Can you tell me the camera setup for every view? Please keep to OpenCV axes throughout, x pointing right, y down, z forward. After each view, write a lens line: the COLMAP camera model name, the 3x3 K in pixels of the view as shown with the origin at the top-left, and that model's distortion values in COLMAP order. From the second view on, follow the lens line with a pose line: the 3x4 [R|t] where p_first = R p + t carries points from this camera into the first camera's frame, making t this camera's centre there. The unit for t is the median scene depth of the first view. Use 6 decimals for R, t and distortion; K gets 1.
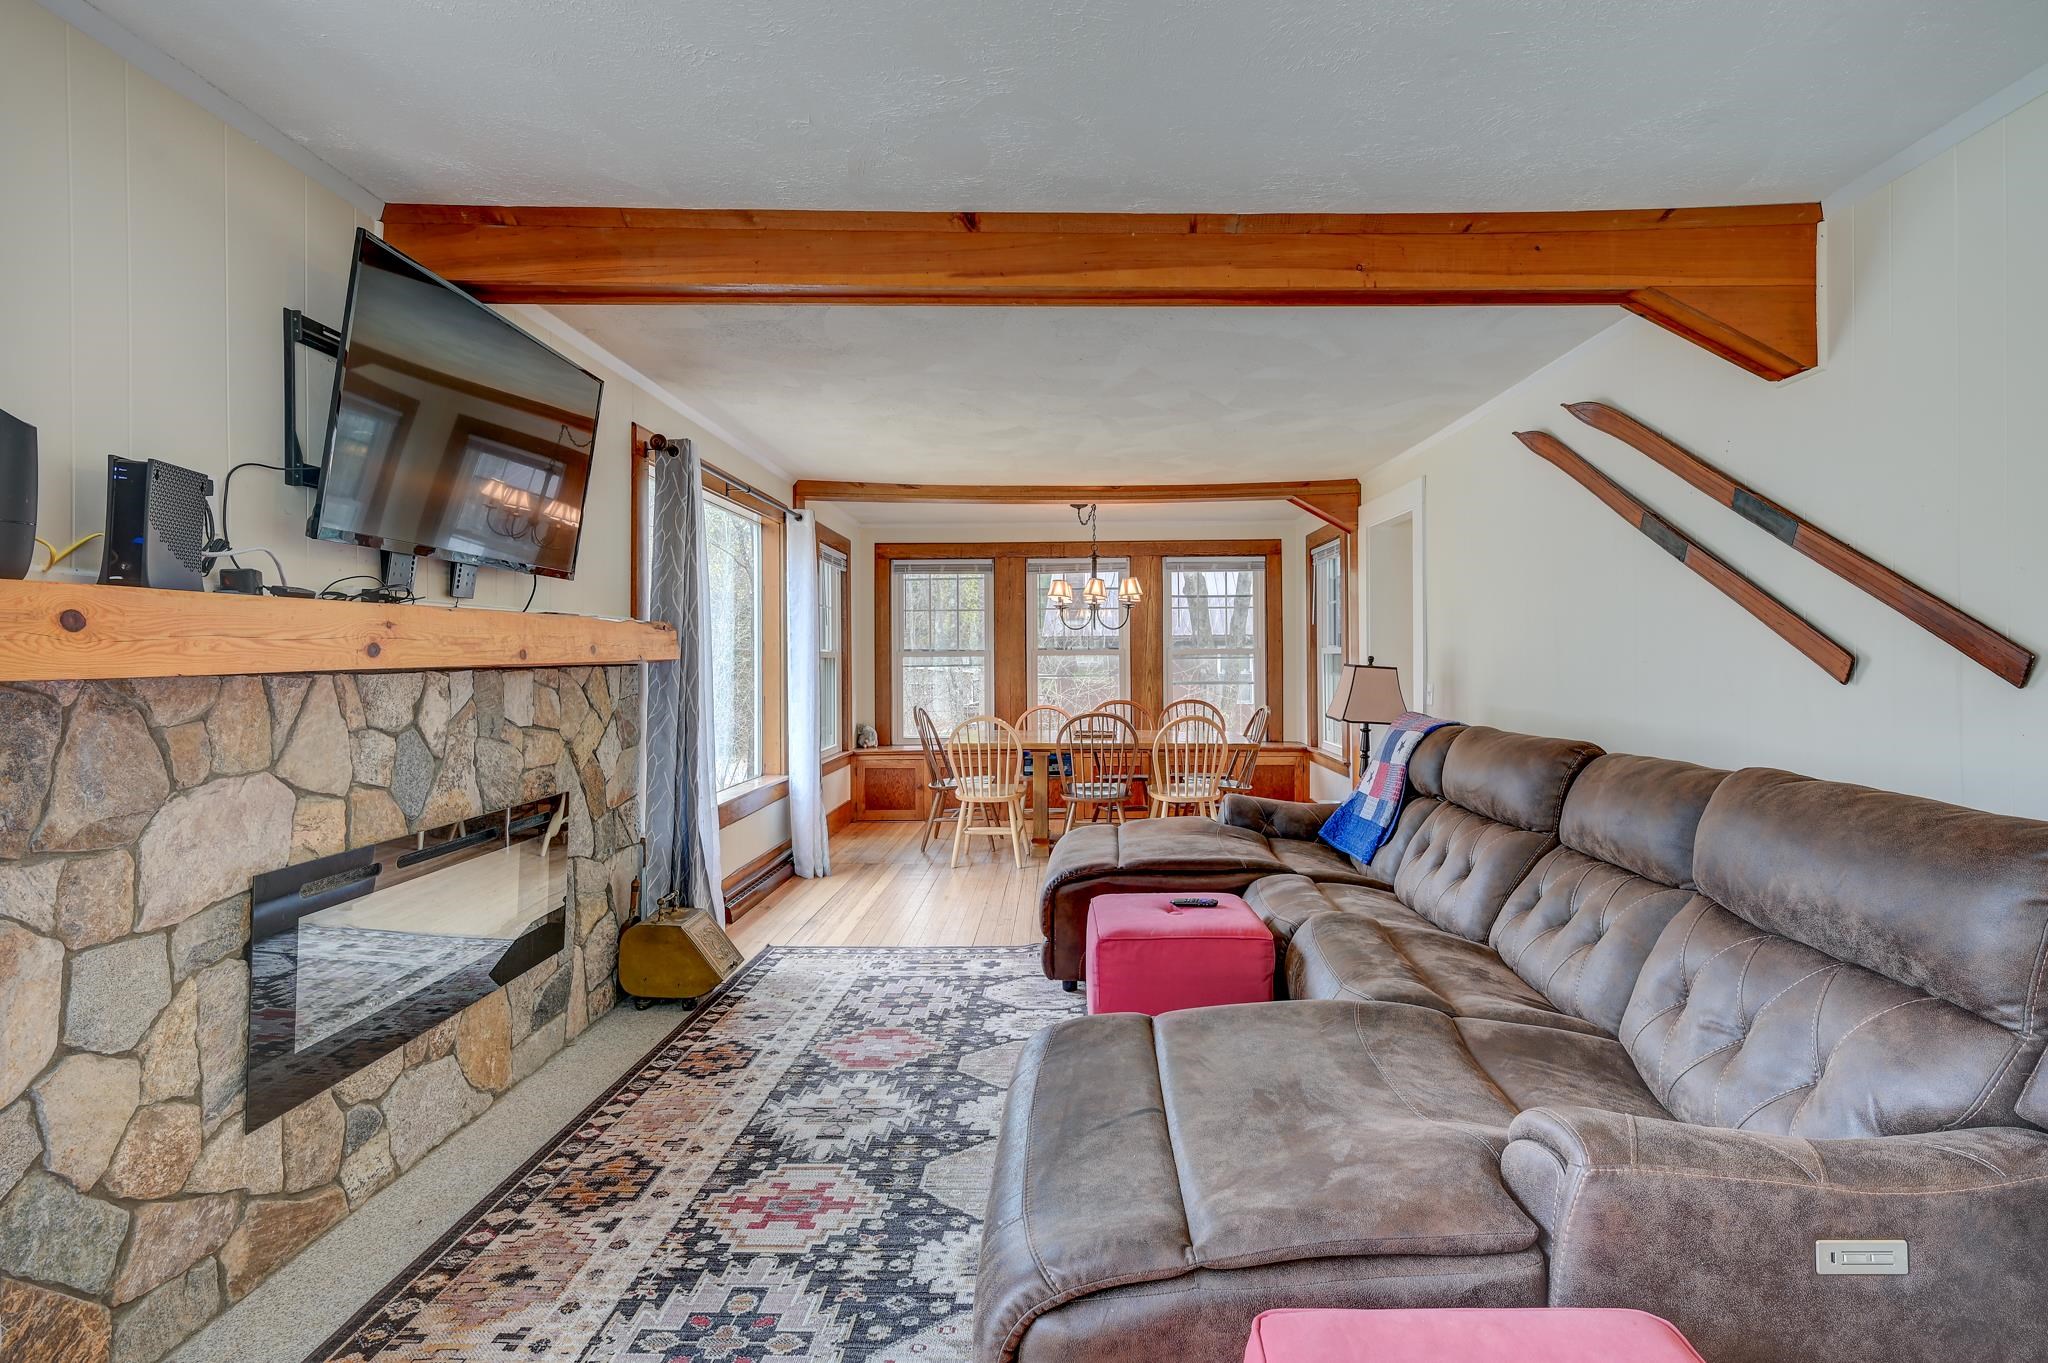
lens RADIAL K [[959.2, 0, 1055.4], [0, 959.2, 652.8], [0, 0, 1]] dist [0.000576, 0.000520]
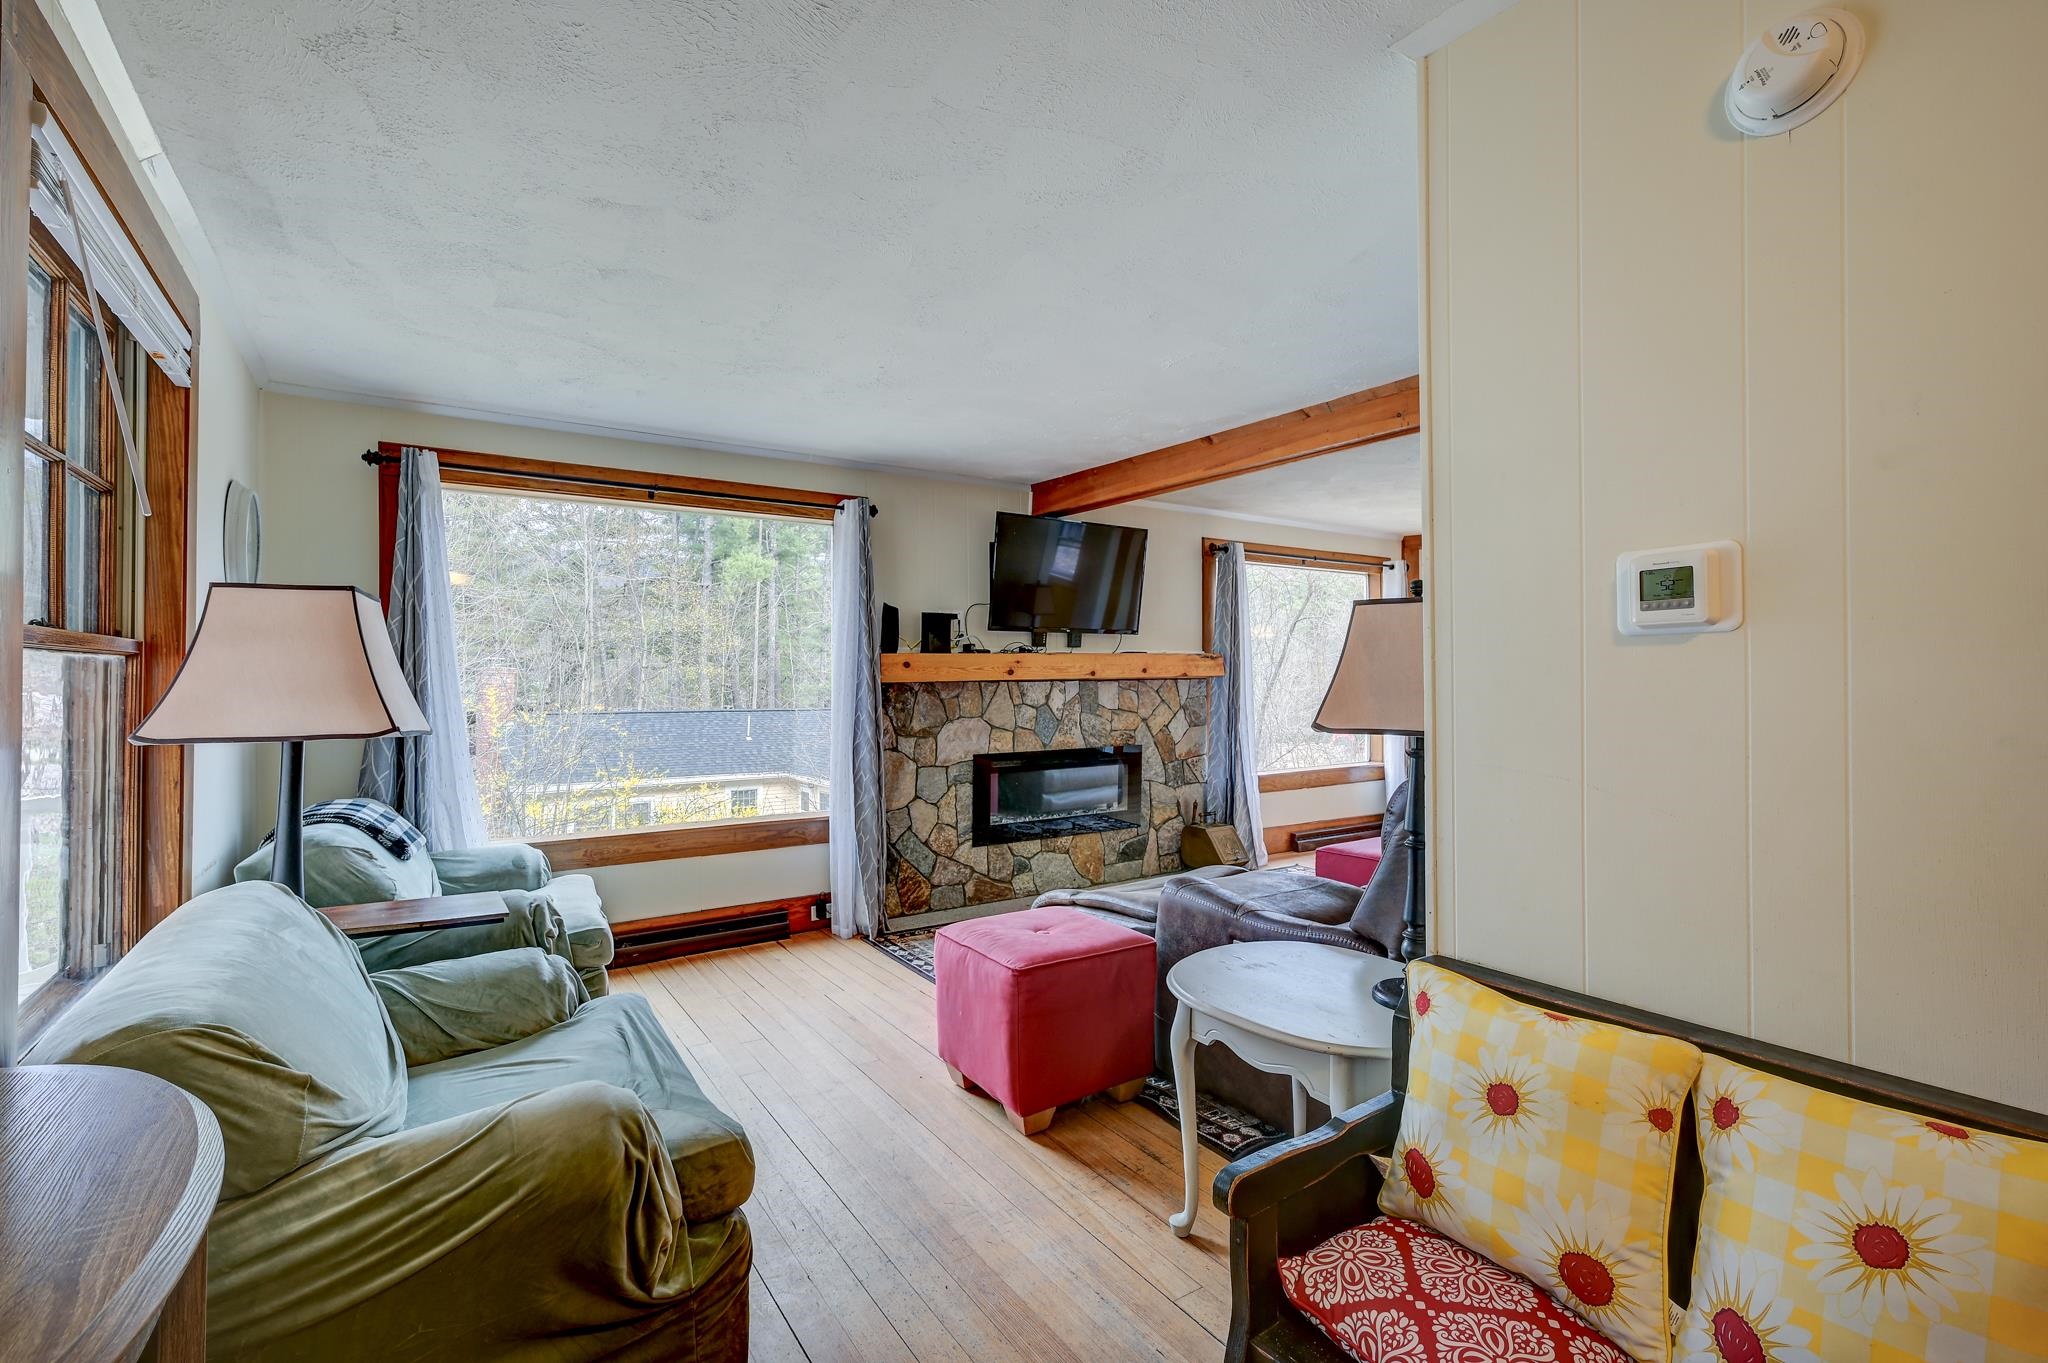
lens RADIAL K [[914.0, 0, 1023.5], [0, 914.0, 673.0], [0, 0, 1]] dist [-0.000964, 0.000242]
pose [[0.563081, -0.003542, -0.826394, 0.982860], [0.007760, 0.999969, 0.001002, -0.002371], [0.826365, -0.006977, 0.563092, -0.249293]]
